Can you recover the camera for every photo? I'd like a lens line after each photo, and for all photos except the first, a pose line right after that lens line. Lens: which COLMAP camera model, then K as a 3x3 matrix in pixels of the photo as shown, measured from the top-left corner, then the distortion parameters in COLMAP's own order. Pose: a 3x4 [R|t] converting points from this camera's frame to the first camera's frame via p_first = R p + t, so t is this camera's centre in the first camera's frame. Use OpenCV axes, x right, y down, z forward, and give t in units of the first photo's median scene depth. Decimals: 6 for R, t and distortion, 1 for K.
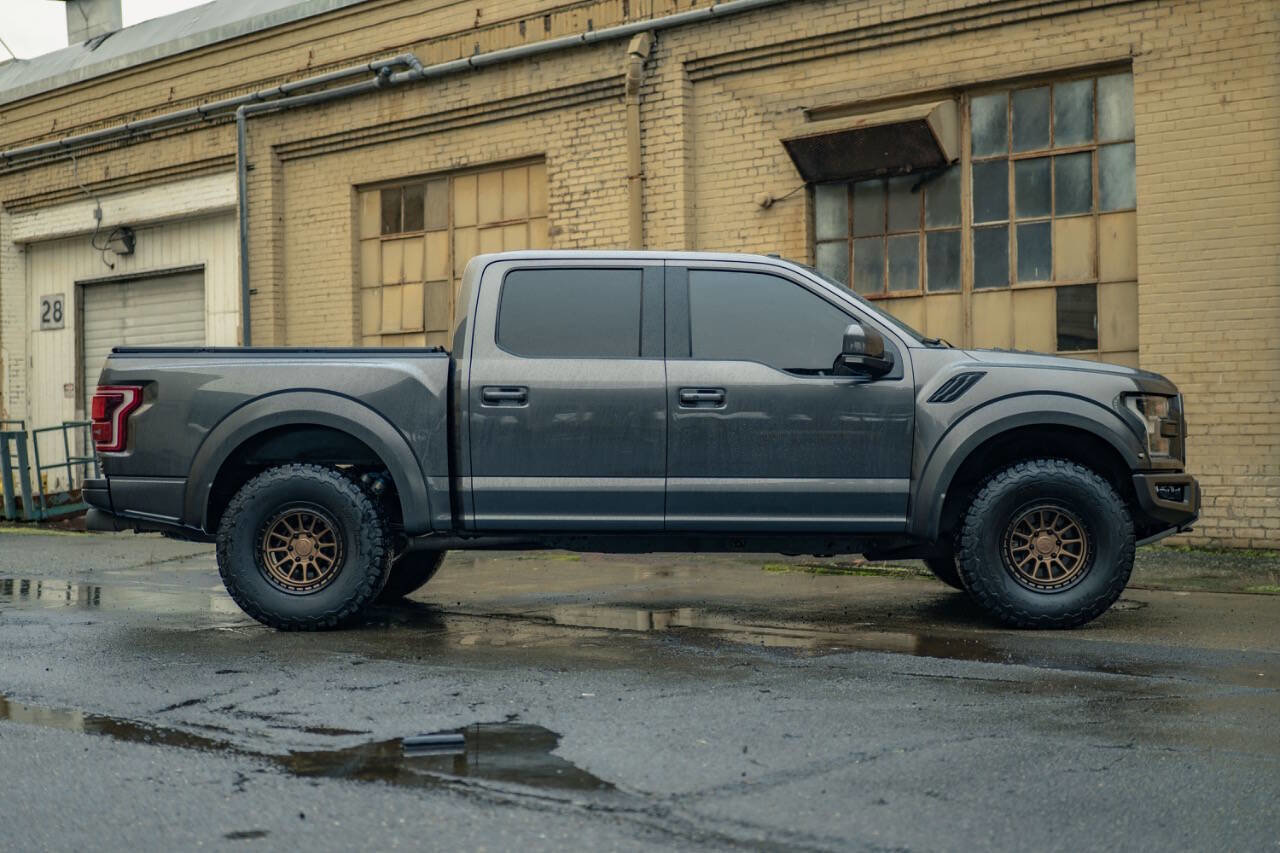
lens RADIAL K [[1768.9, 0, 640.0], [0, 1768.9, 426.5], [0, 0, 1]] dist [0.067406, -0.650671]
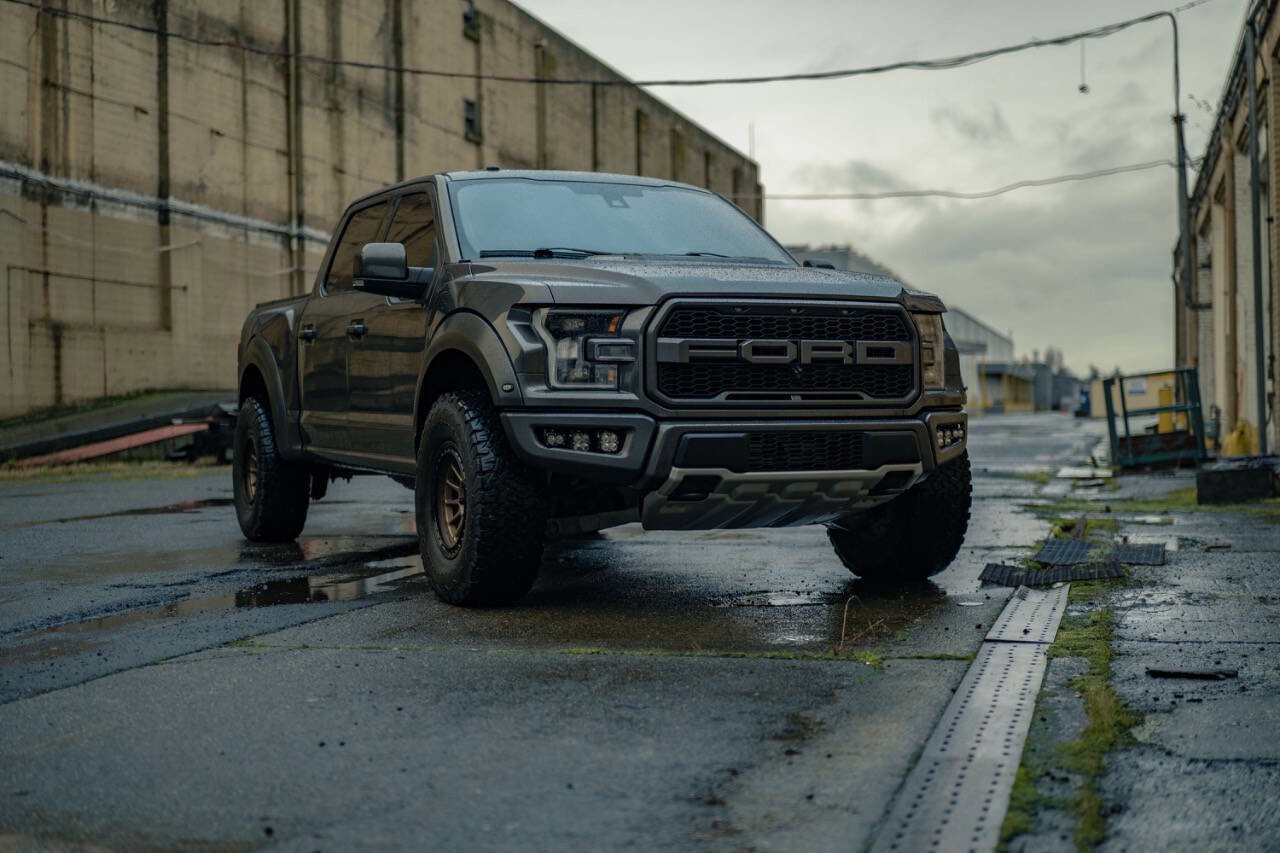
lens RADIAL K [[1768.9, 0, 640.0], [0, 1768.9, 426.5], [0, 0, 1]] dist [0.067406, -0.650671]
pose [[0.452758, 0.015727, -0.891495, 0.544353], [0.006291, 0.999763, 0.020832, 0.009695], [0.891611, -0.015040, 0.452551, 0.392112]]
